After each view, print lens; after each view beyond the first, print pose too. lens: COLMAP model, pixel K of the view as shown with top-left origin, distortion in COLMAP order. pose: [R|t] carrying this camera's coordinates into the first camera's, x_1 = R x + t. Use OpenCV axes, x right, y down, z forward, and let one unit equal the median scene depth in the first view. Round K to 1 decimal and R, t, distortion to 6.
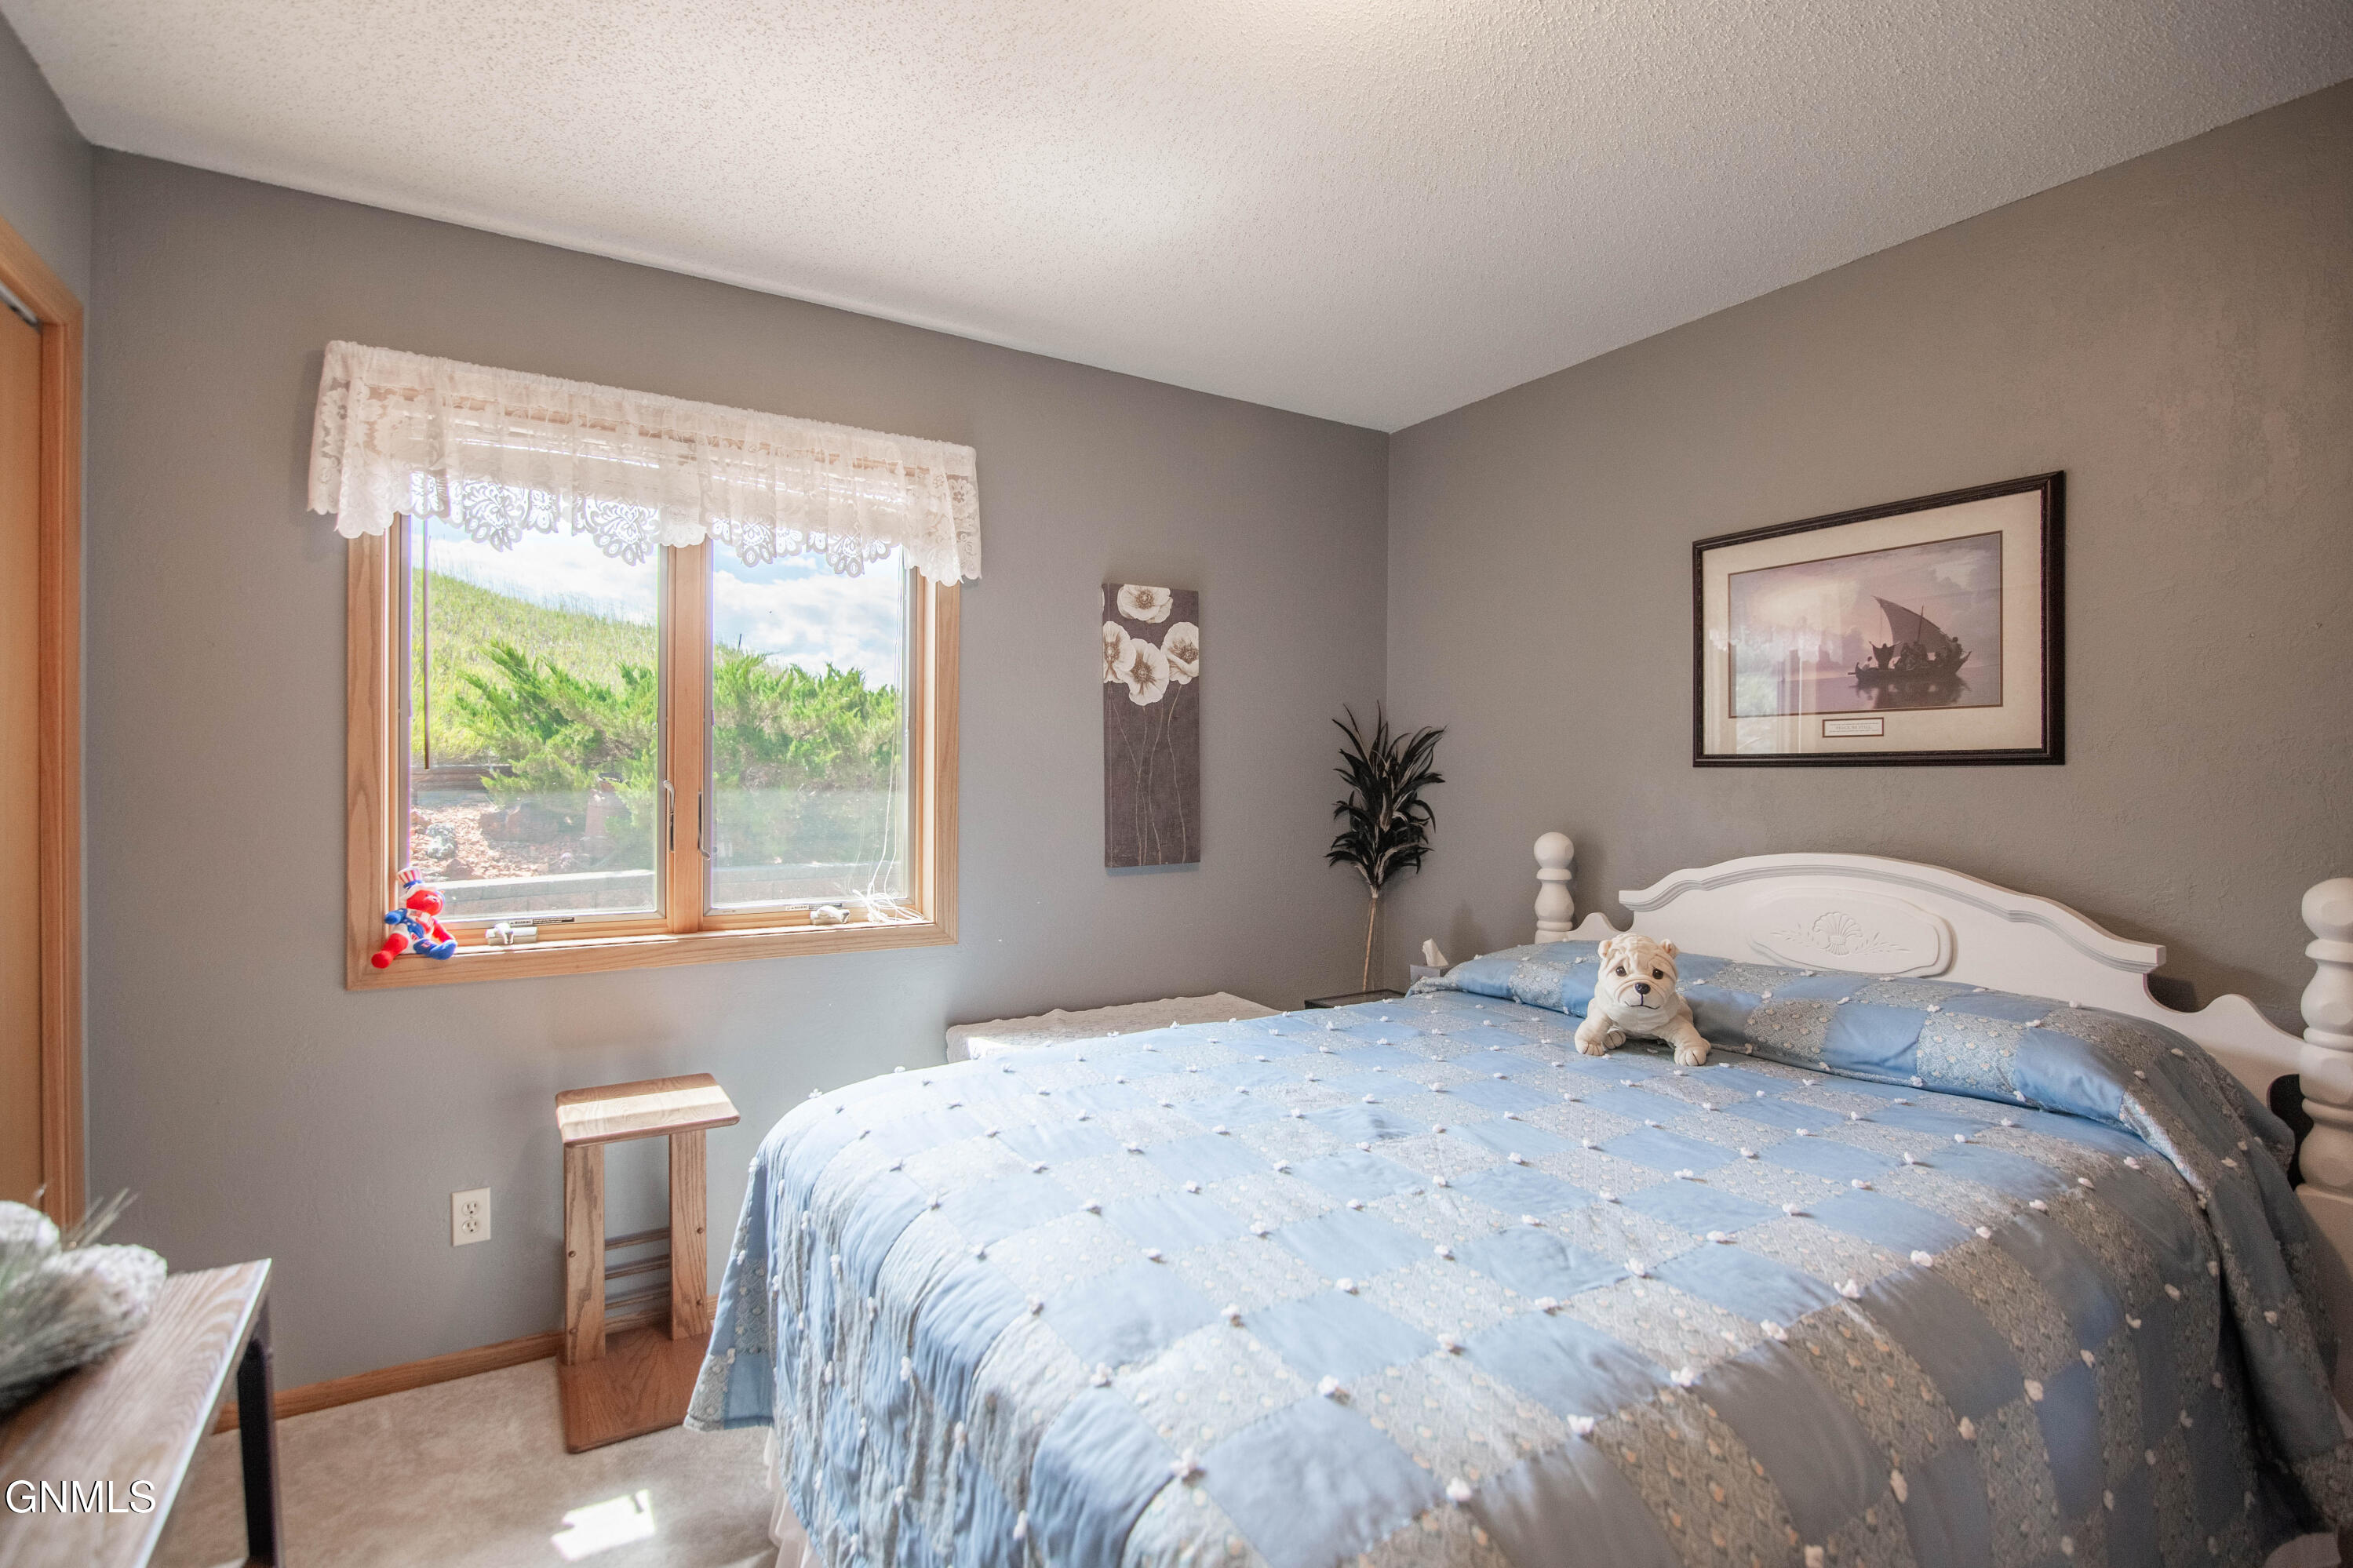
lens RADIAL K [[1078.7, 0, 1172.6], [0, 1078.7, 775.4], [0, 0, 1]] dist [-0.017672, 0.000098]
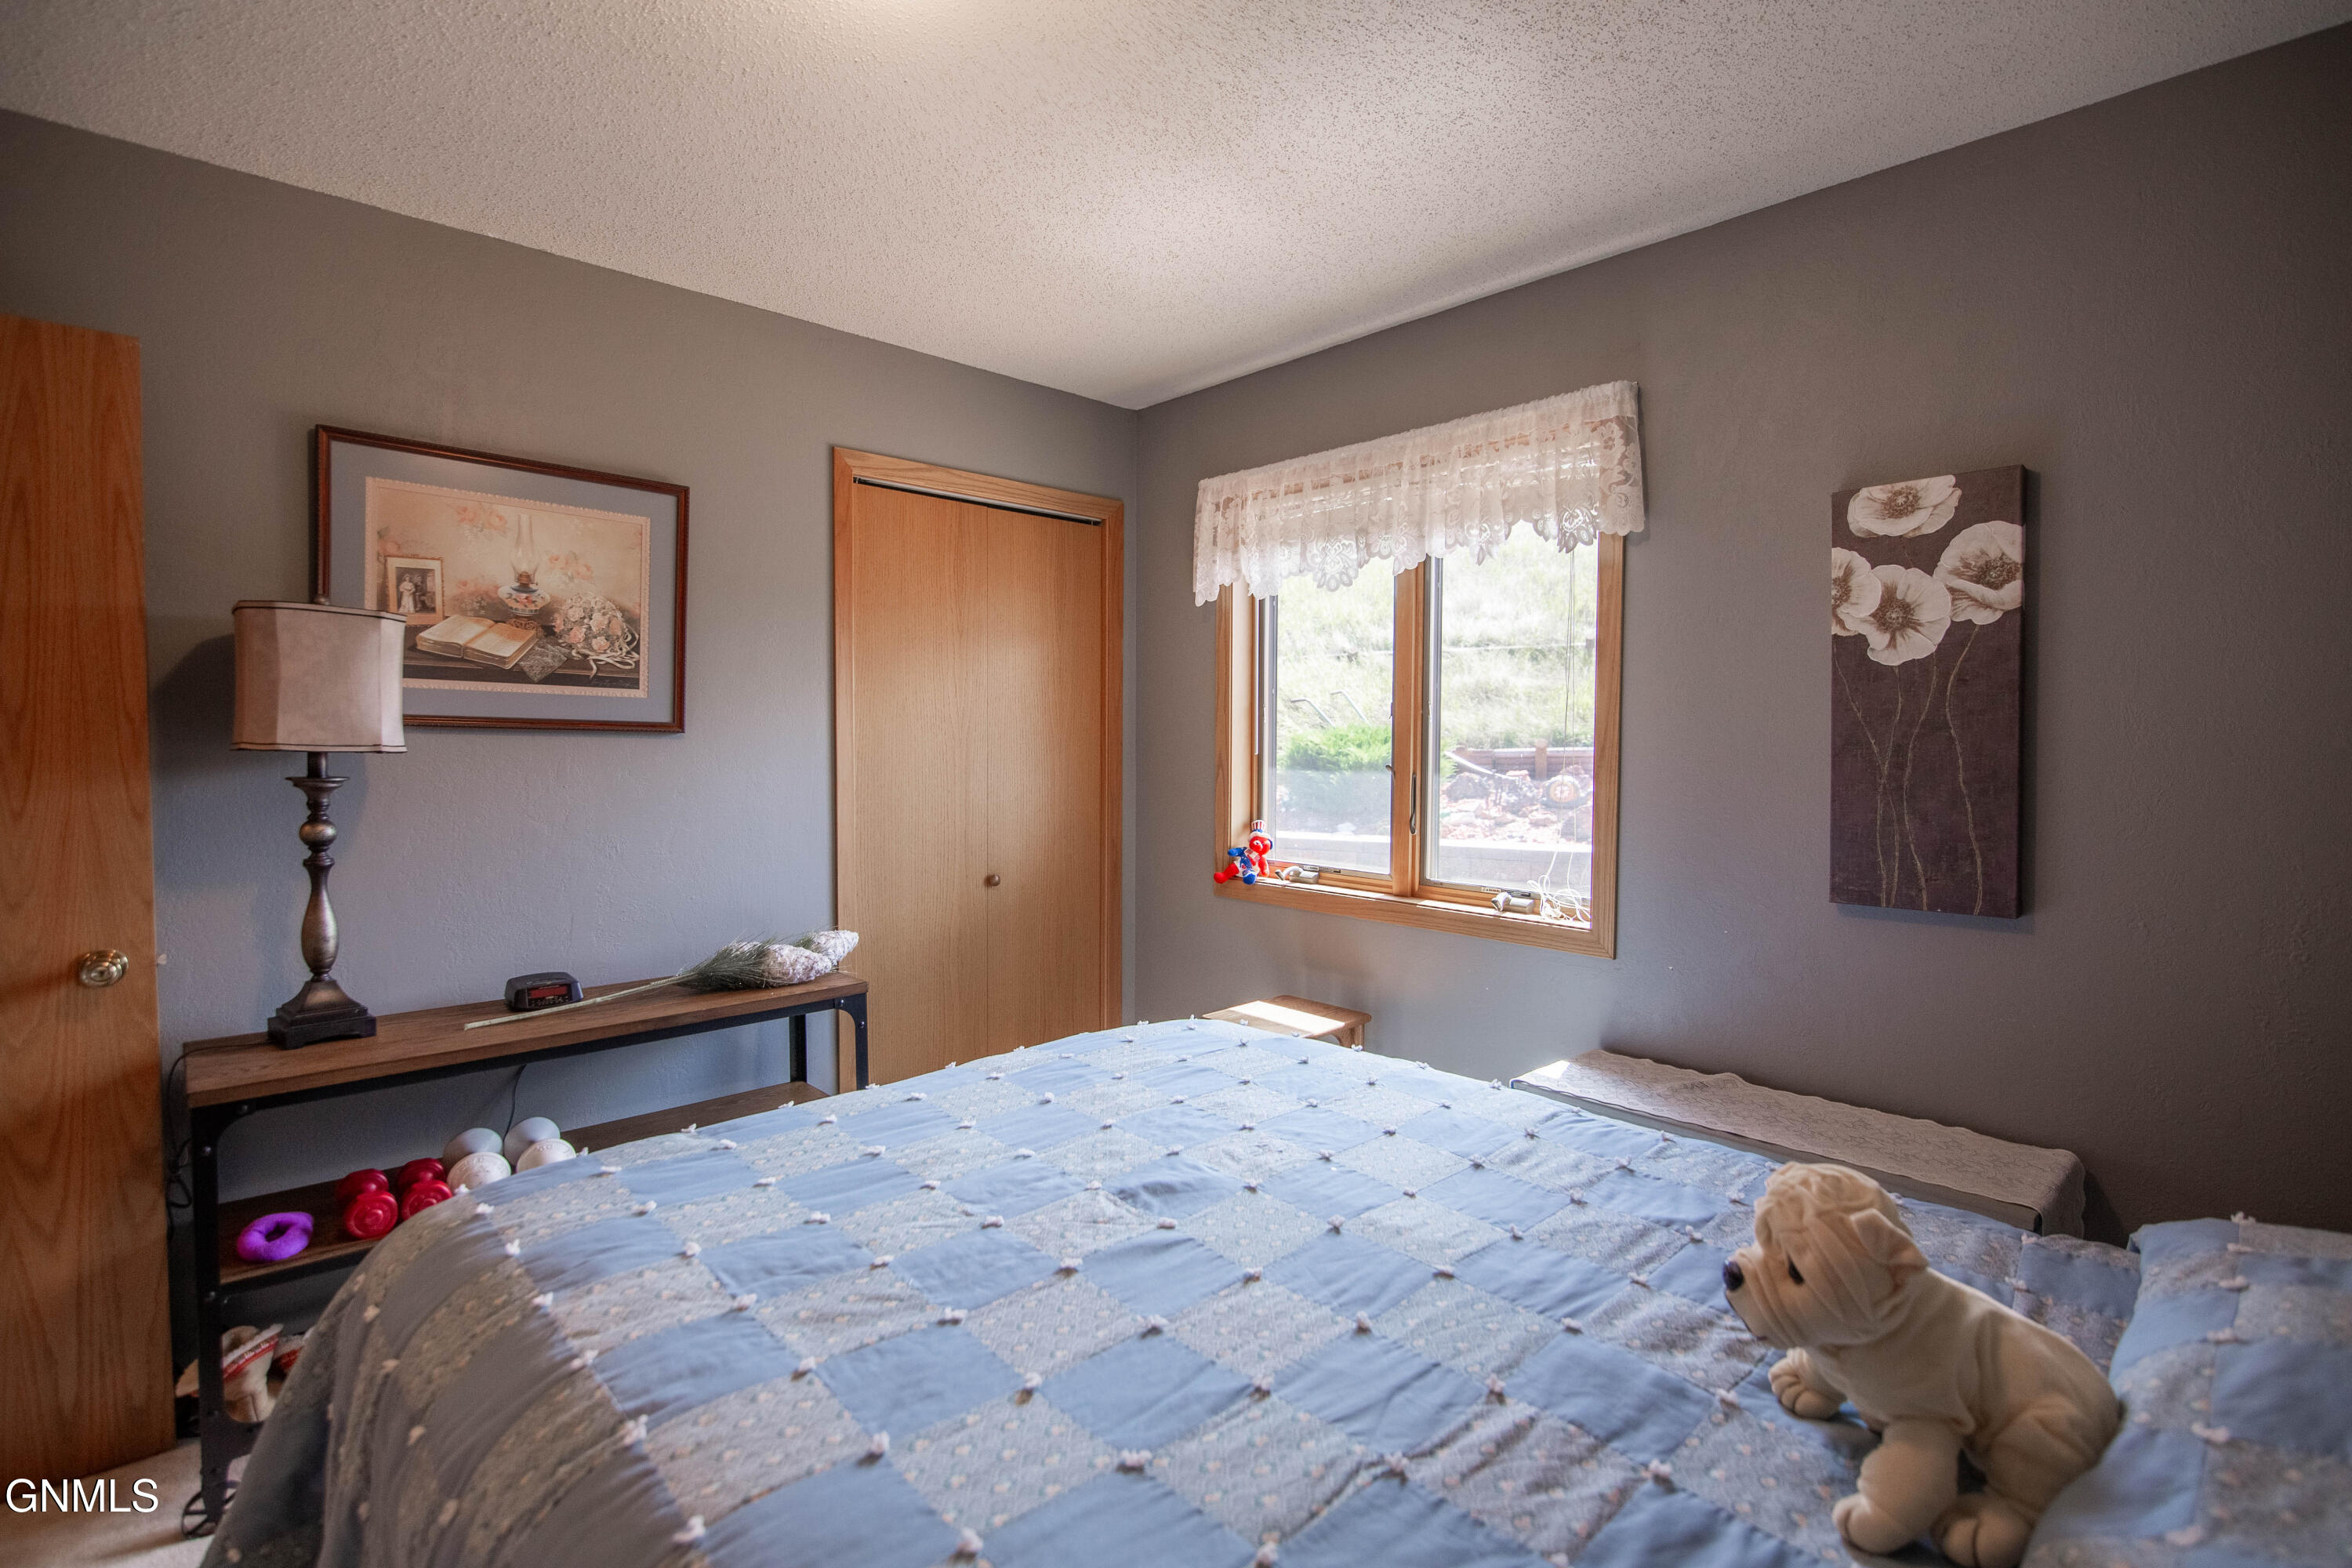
lens RADIAL K [[1078.4, 0, 1175.2], [0, 1078.4, 773.9], [0, 0, 1]] dist [-0.017672, 0.000098]
pose [[0.197277, 0.029741, -0.979897, 0.533651], [-0.007392, 0.999556, 0.028849, -0.014208], [0.980320, 0.001552, 0.197409, 0.444438]]
